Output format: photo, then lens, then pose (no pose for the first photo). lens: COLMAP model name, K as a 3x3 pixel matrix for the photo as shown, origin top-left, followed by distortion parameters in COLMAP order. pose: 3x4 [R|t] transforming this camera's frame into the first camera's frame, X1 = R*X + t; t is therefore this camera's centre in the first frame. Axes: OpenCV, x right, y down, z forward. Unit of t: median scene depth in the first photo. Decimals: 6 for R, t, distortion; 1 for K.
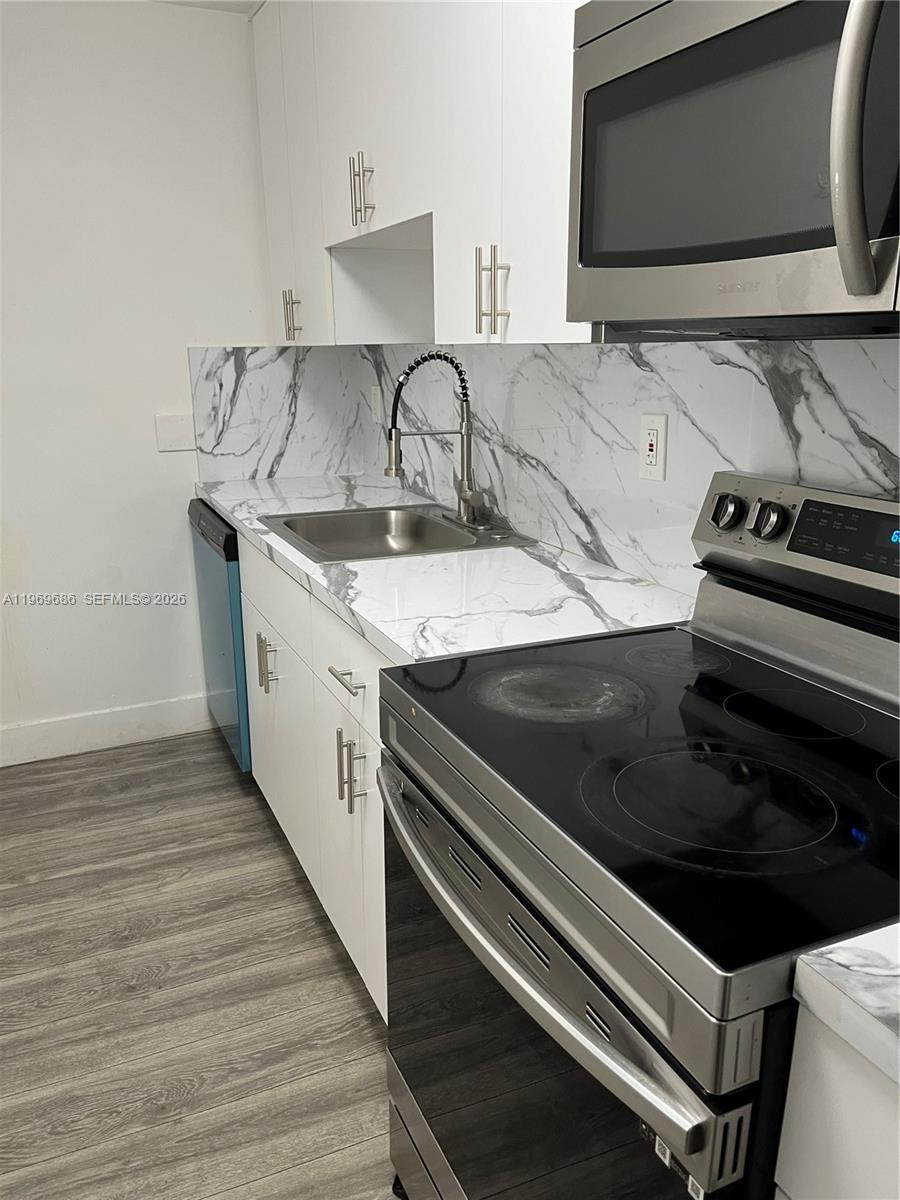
lens RADIAL K [[901.5, 0, 453.9], [0, 901.5, 608.0], [0, 0, 1]] dist [0.060347, -0.094300]
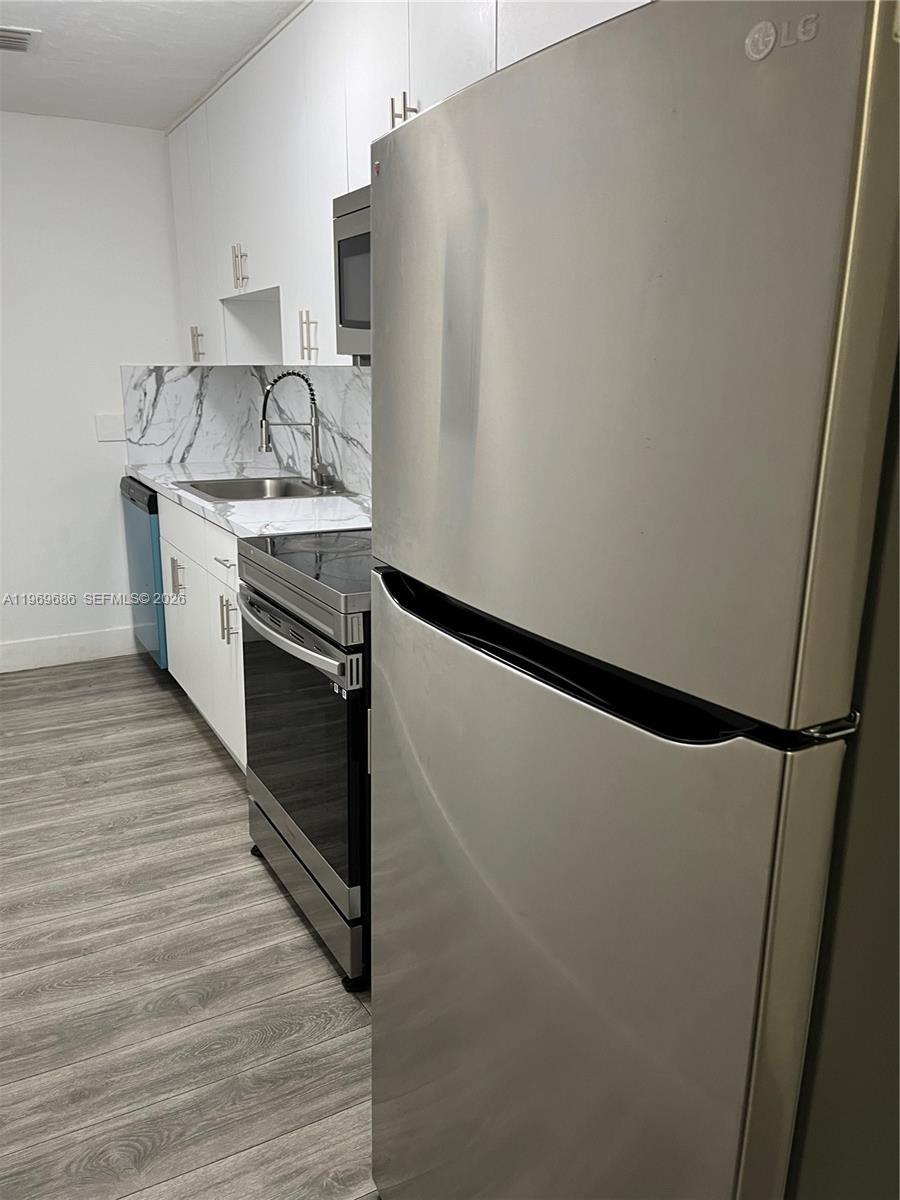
lens RADIAL K [[901.5, 0, 449.1], [0, 901.5, 597.3], [0, 0, 1]] dist [0.060347, -0.094300]
pose [[0.996849, -0.006670, 0.079042, 0.117260], [0.009525, 0.999314, -0.035801, 0.150101], [-0.078749, 0.036441, 0.996228, -0.508044]]
